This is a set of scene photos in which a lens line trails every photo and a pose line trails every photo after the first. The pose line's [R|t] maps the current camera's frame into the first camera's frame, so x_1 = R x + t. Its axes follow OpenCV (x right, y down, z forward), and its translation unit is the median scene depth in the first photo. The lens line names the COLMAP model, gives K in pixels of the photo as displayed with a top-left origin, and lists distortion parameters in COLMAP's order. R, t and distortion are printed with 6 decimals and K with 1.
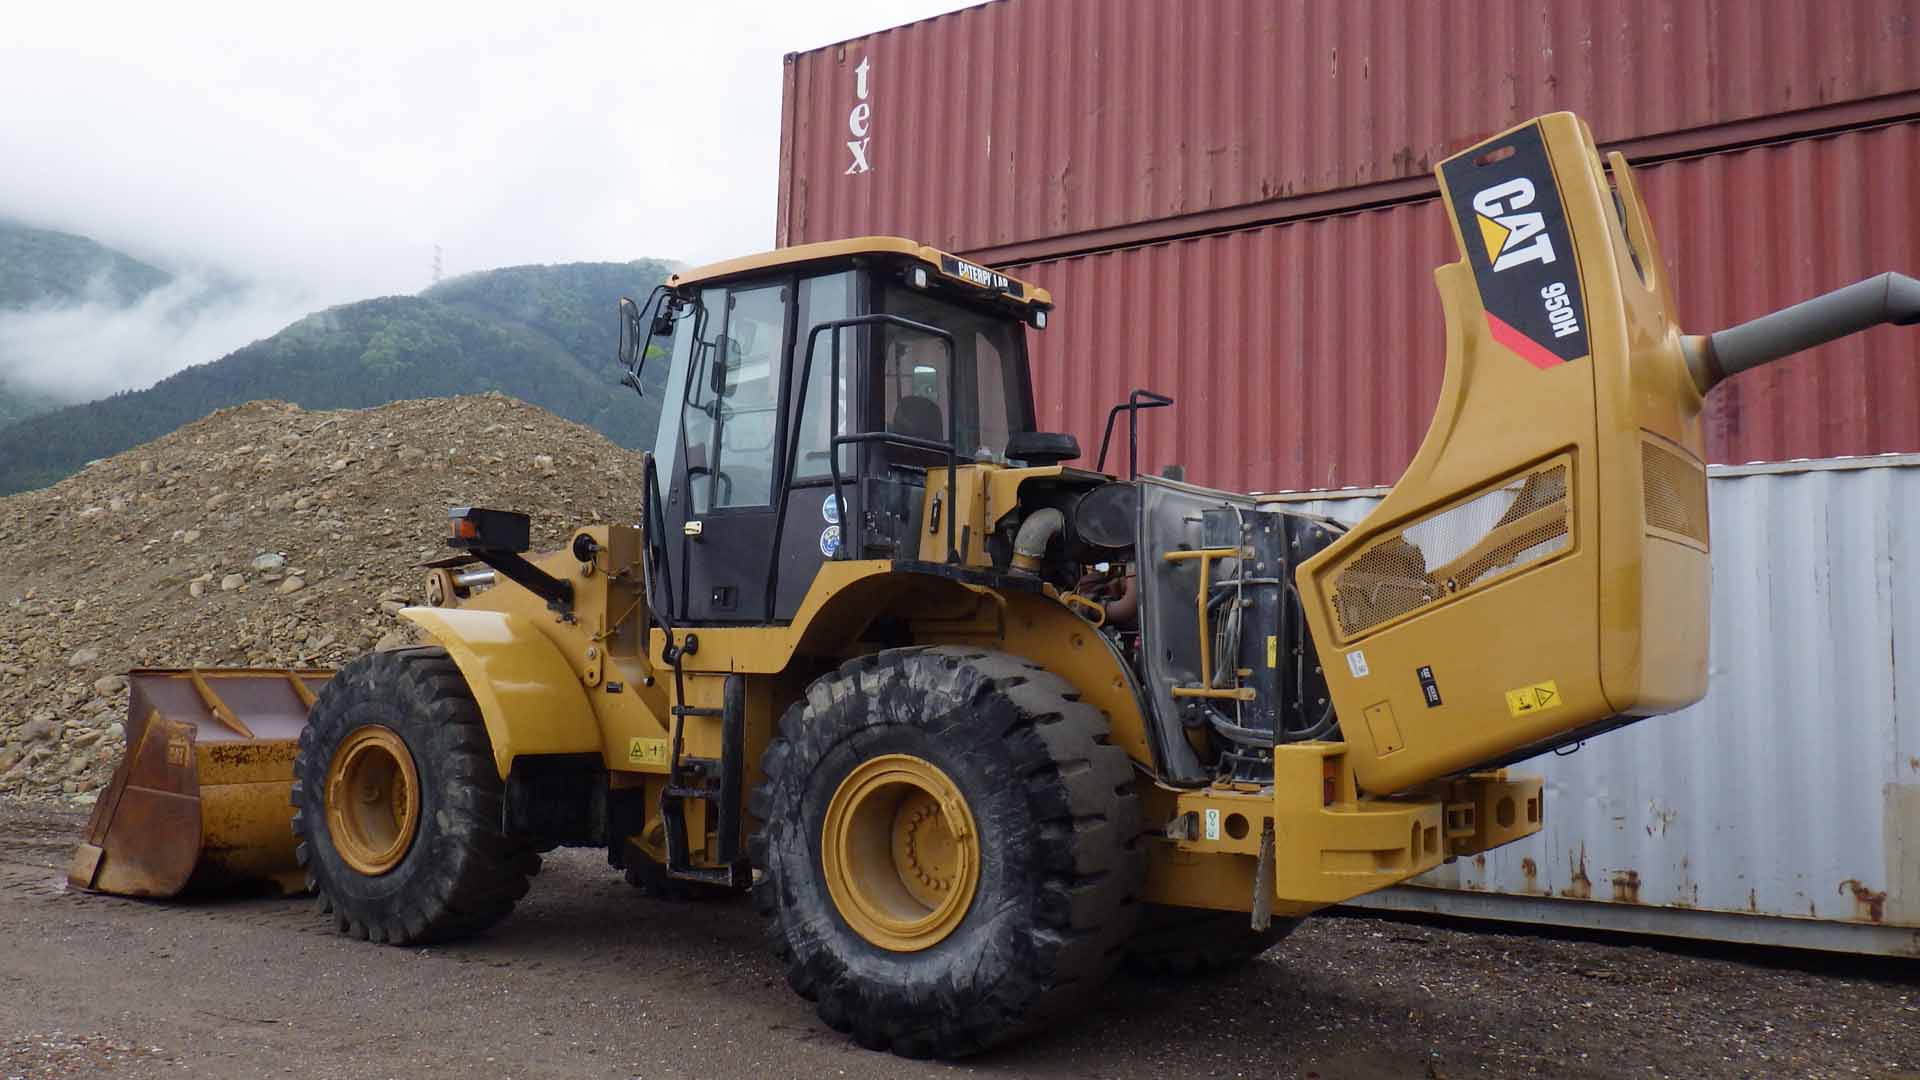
lens RADIAL K [[1556.8, 0, 960.0], [0, 1556.8, 540.0], [0, 0, 1]] dist [0.022631, -0.005080]
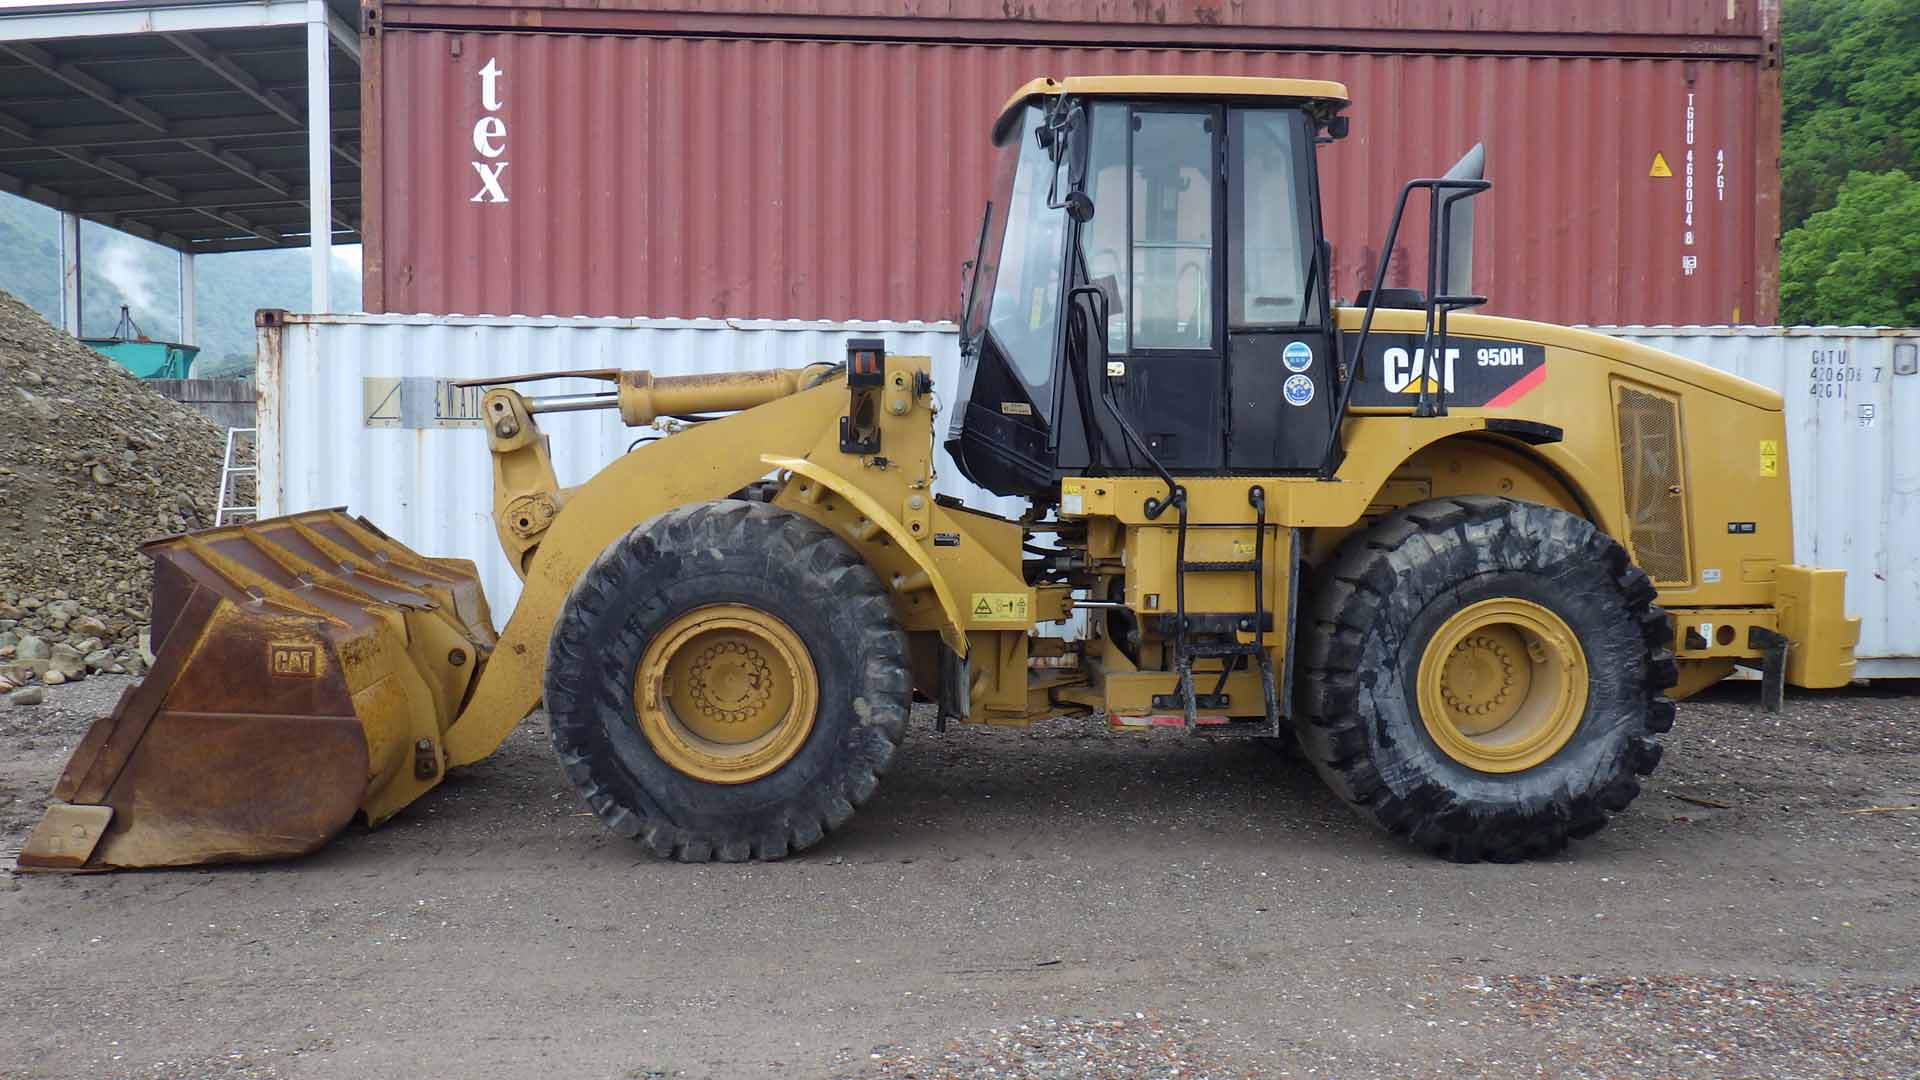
lens RADIAL K [[1602.3, 0, 960.0], [0, 1602.3, 540.0], [0, 0, 1]] dist [-0.004140, -0.004047]
pose [[0.775881, -0.048790, 0.628990, -0.999945], [-0.040412, 0.991114, 0.126729, -0.028346], [-0.629584, -0.123745, 0.767015, 0.370539]]
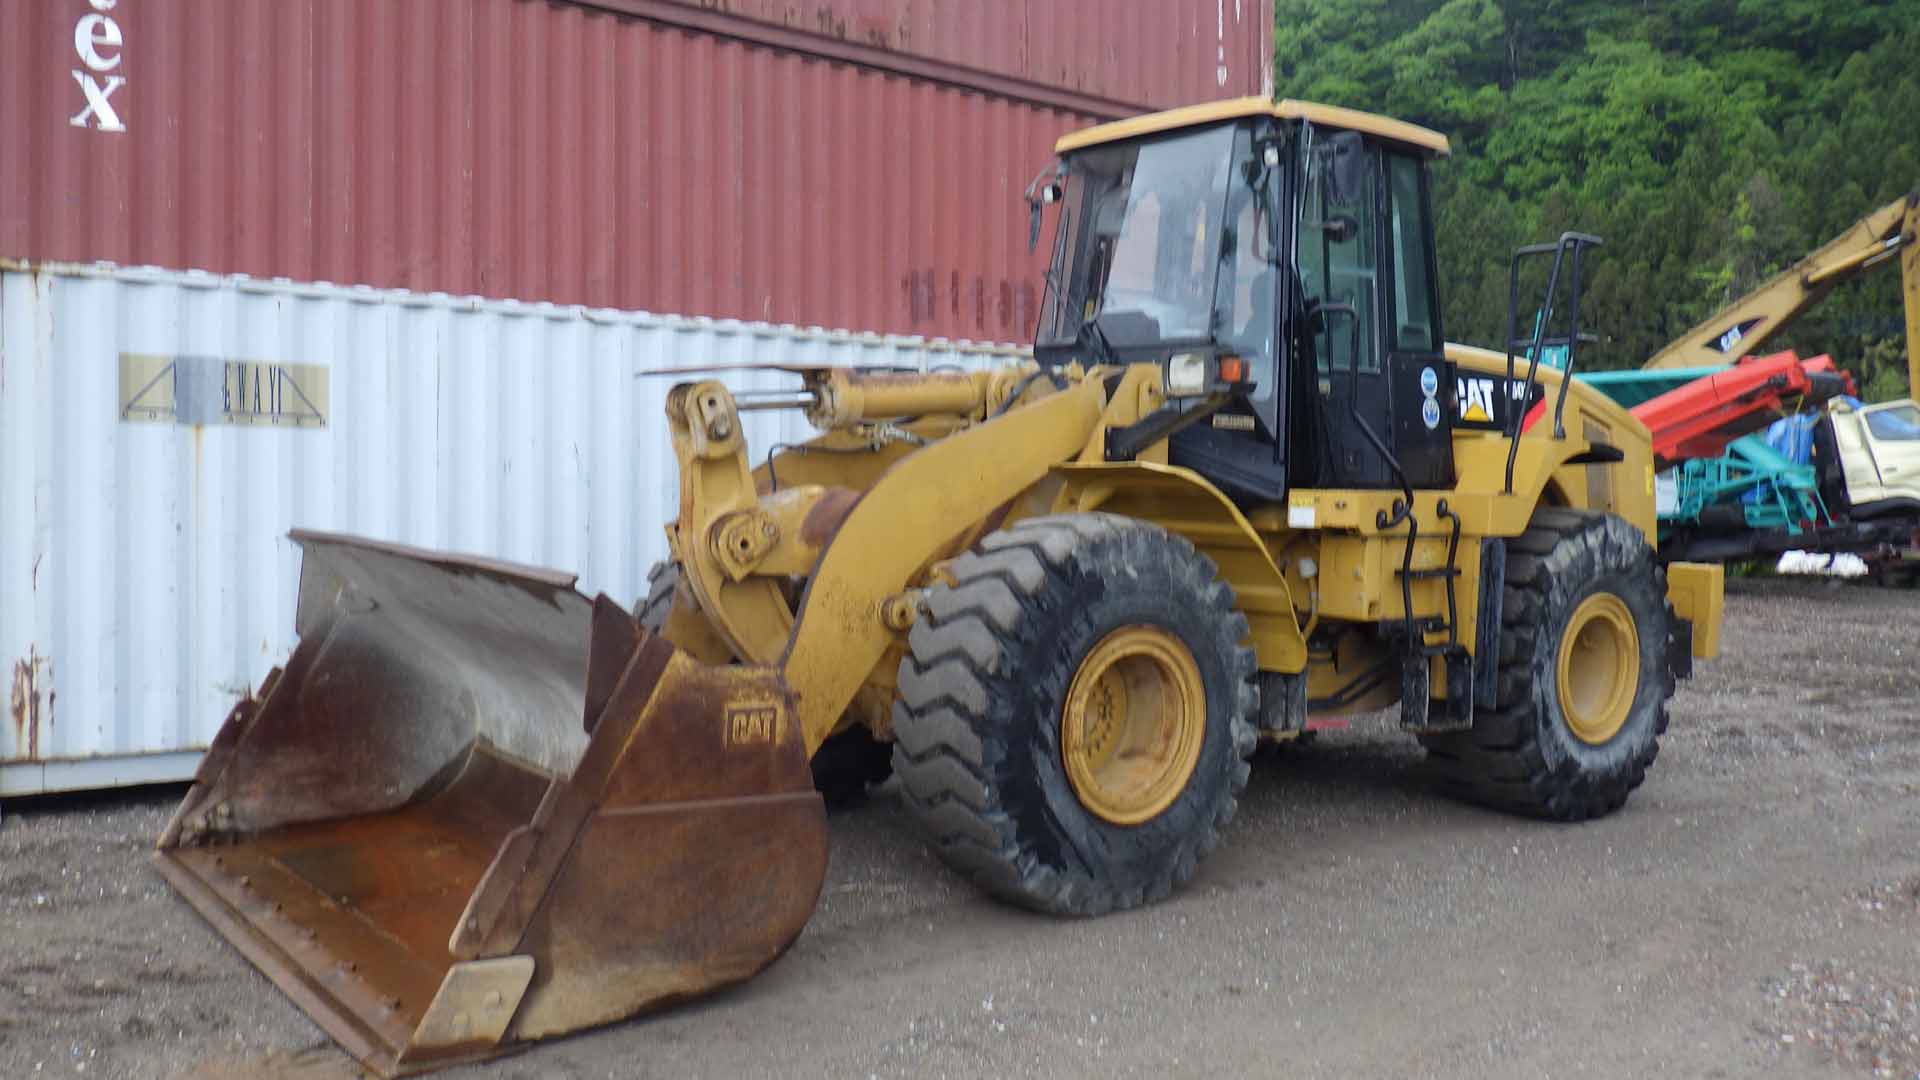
lens RADIAL K [[1556.8, 0, 960.0], [0, 1556.8, 540.0], [0, 0, 1]] dist [0.022631, -0.005080]
pose [[0.299105, -0.049768, 0.952921, -1.375269], [-0.083484, 0.993445, 0.078089, 0.035318], [-0.950561, -0.102911, 0.292990, 1.088761]]
